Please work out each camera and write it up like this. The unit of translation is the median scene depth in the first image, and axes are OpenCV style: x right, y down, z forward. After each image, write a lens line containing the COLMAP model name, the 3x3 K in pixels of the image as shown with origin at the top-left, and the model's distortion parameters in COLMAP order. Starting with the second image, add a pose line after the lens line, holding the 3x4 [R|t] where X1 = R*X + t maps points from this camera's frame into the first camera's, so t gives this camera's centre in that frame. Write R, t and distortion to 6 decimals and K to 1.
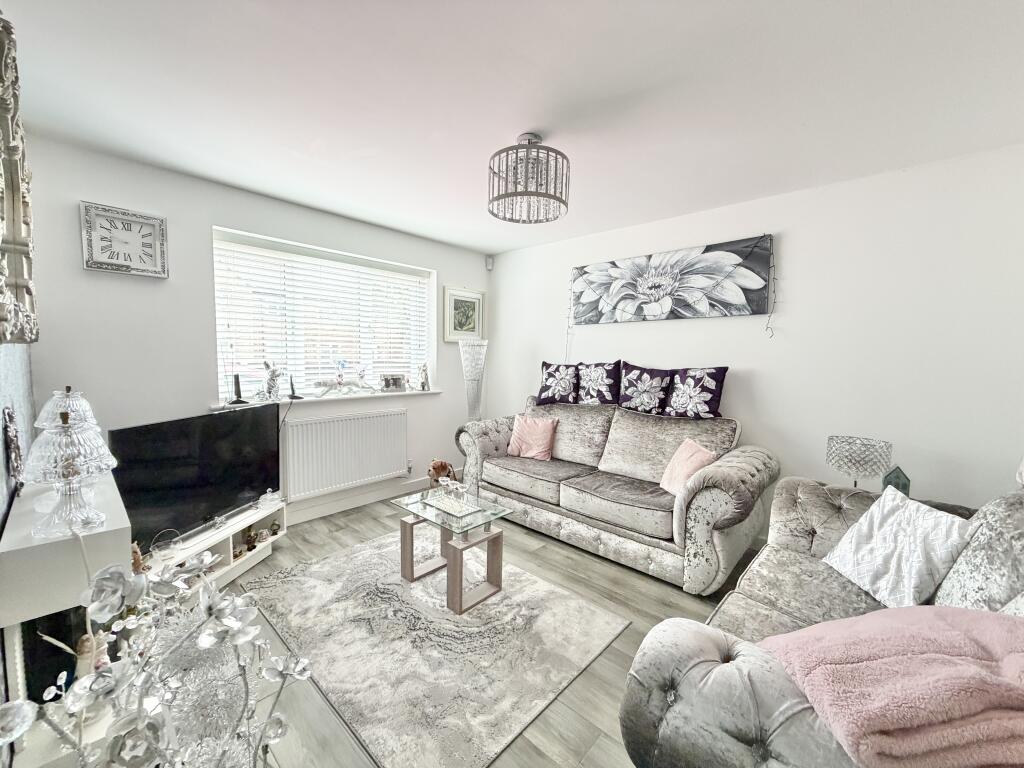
lens RADIAL K [[415.8, 0, 519.9], [0, 415.8, 384.0], [0, 0, 1]] dist [-0.001088, 0.000009]
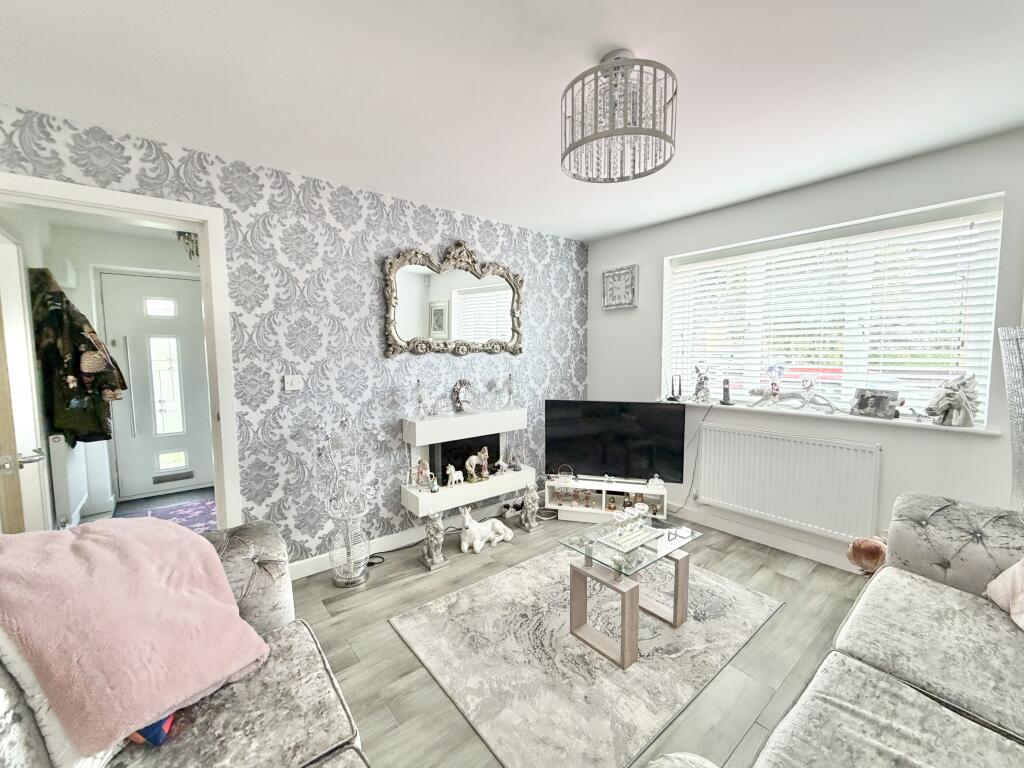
lens RADIAL K [[414.4, 0, 492.5], [0, 414.4, 386.4], [0, 0, 1]] dist [-0.000122, 0.000019]
pose [[-0.189046, 0.062353, -0.979987, 0.507830], [-0.069603, 0.994621, 0.076711, -0.042300], [0.979498, 0.082712, -0.183689, 0.615021]]
